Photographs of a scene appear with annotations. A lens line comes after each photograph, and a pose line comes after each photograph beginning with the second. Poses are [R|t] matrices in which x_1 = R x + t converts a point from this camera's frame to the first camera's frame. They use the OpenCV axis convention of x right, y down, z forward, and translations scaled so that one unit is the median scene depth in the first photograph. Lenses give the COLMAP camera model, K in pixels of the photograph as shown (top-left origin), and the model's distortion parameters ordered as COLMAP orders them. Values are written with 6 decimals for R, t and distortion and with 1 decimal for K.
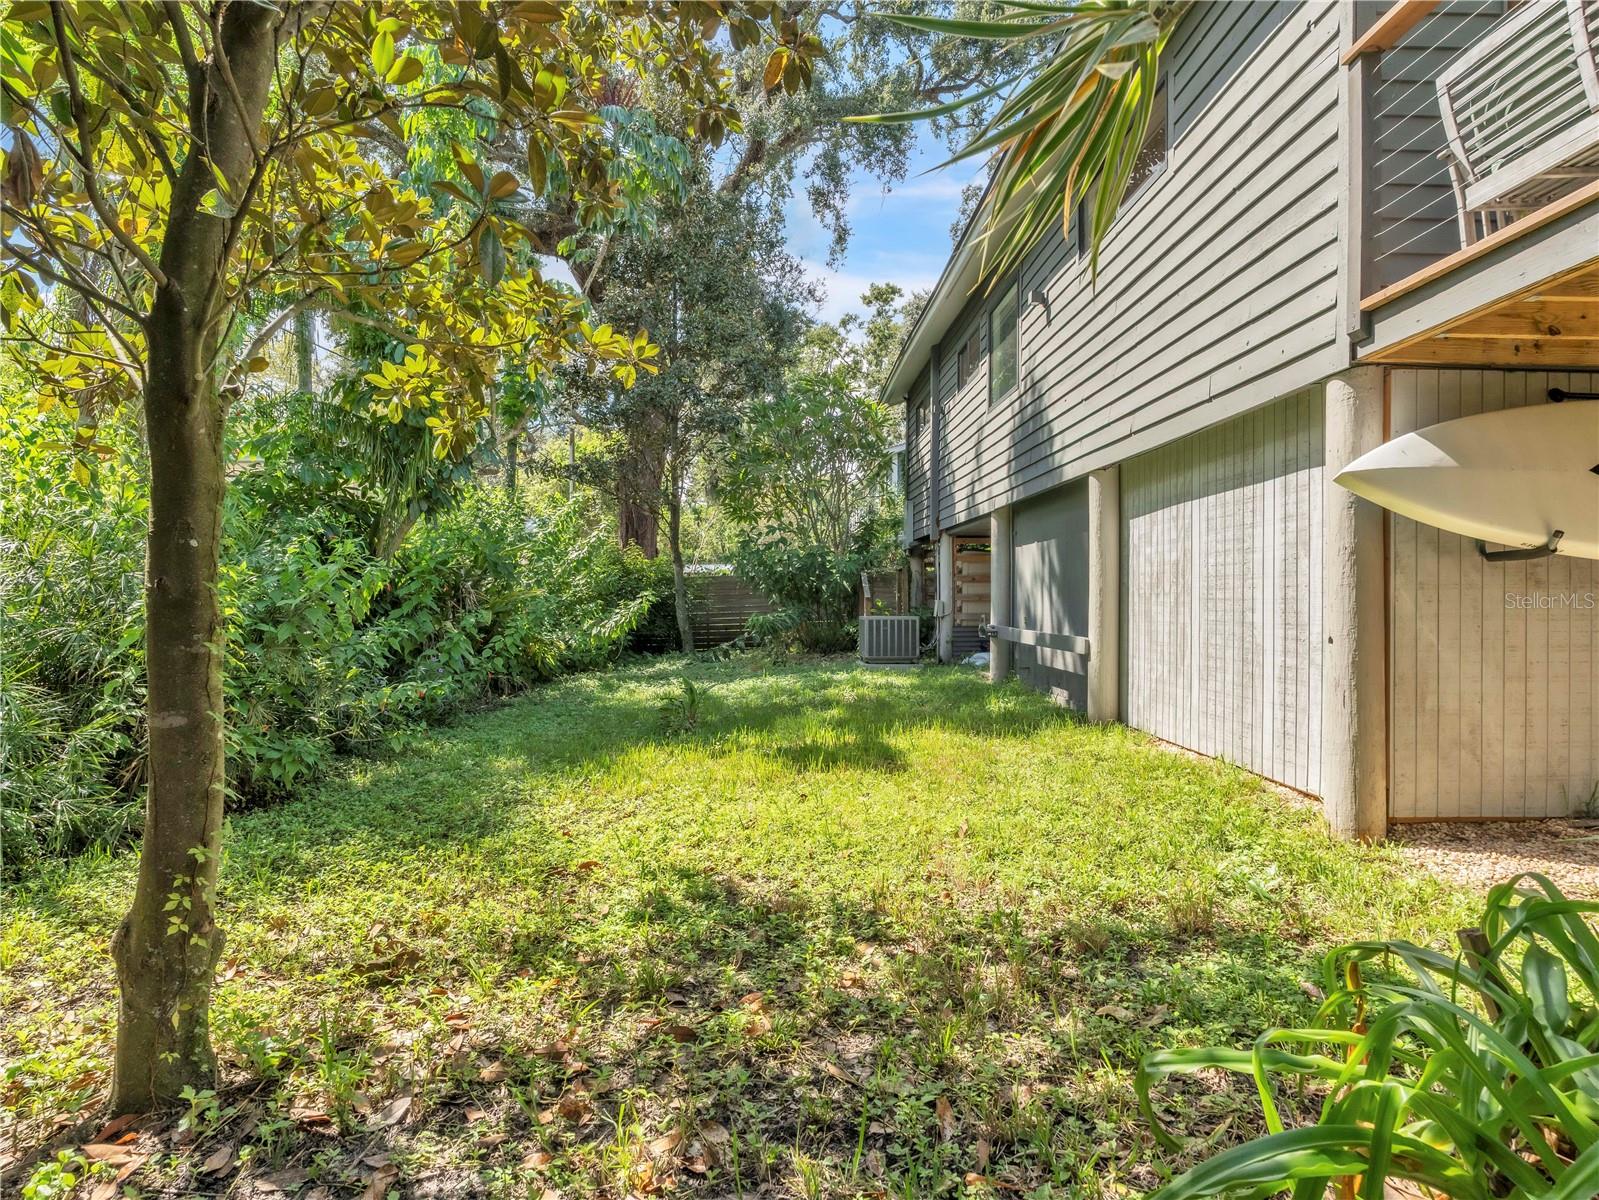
lens RADIAL K [[789.4, 0, 799.5], [0, 789.4, 600.0], [0, 0, 1]] dist [-0.005638, 0.000732]
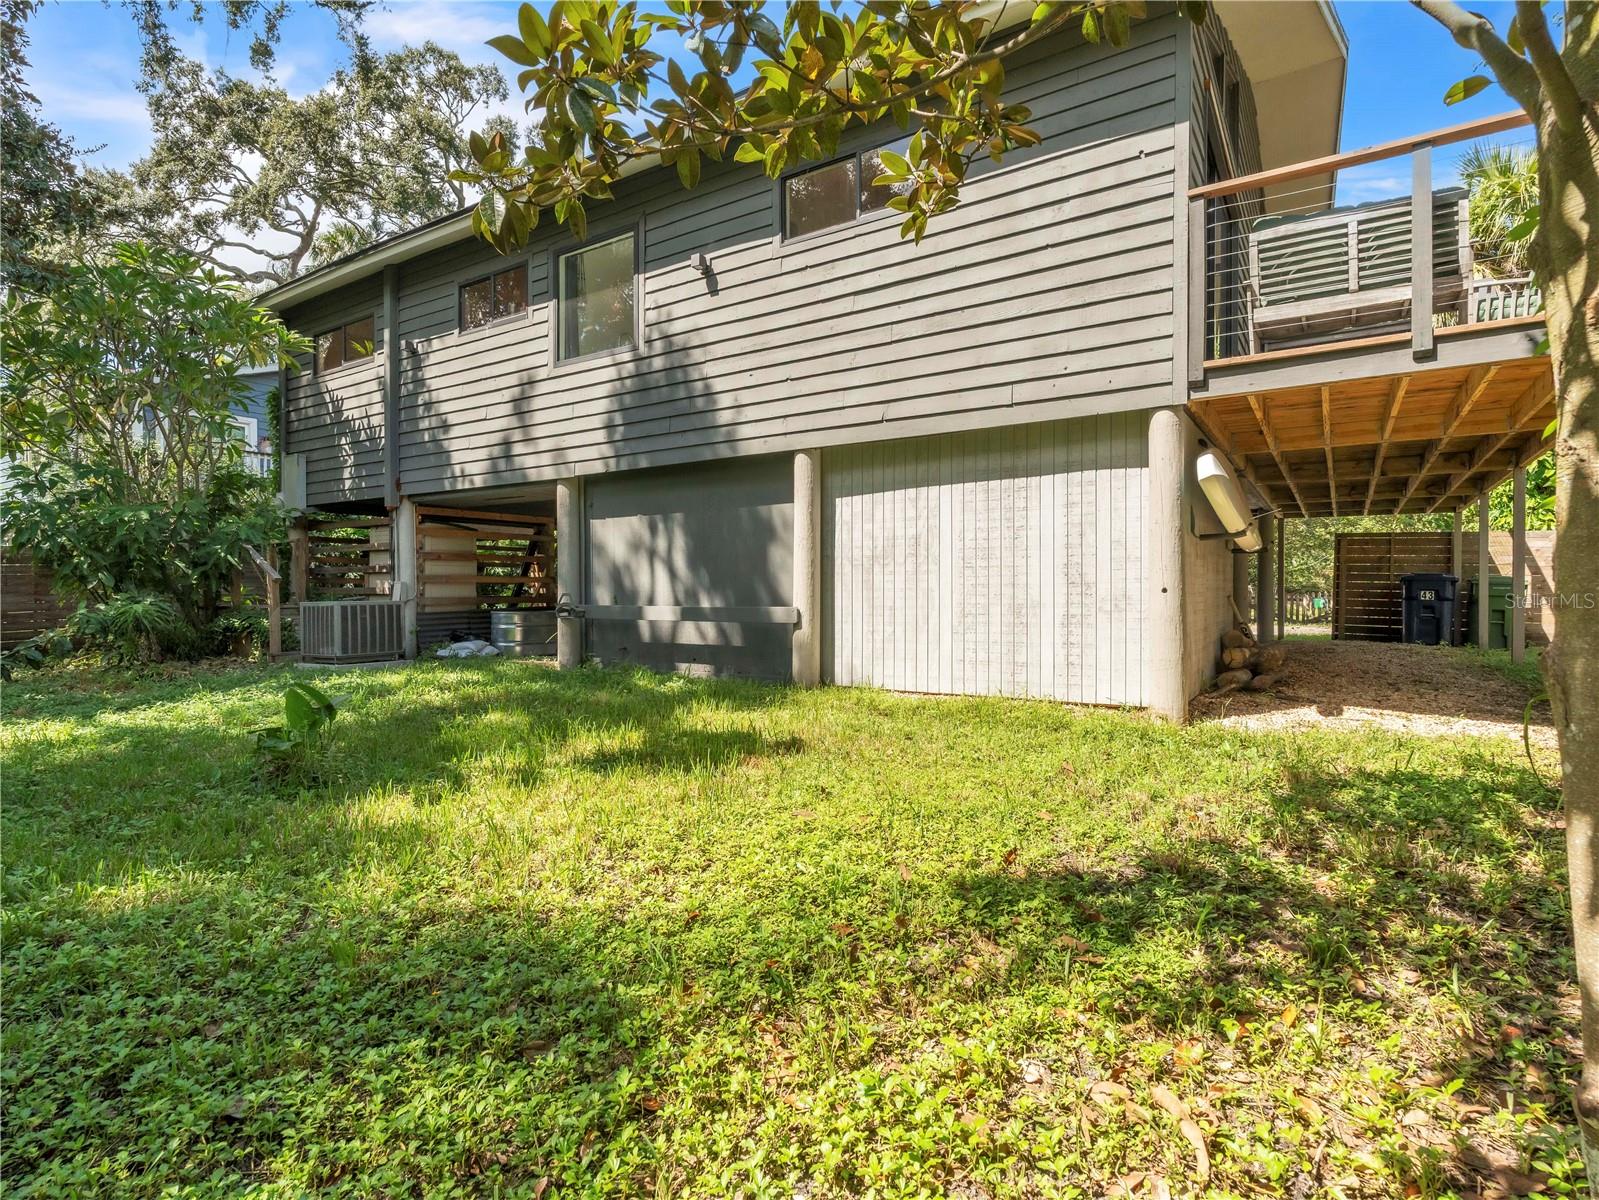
lens RADIAL K [[789.4, 0, 799.5], [0, 789.4, 600.0], [0, 0, 1]] dist [-0.005638, 0.000732]
pose [[0.588868, -0.007029, 0.808199, -0.630685], [0.002722, 0.999974, 0.006714, 0.041238], [-0.808225, -0.001754, 0.588872, 0.488588]]
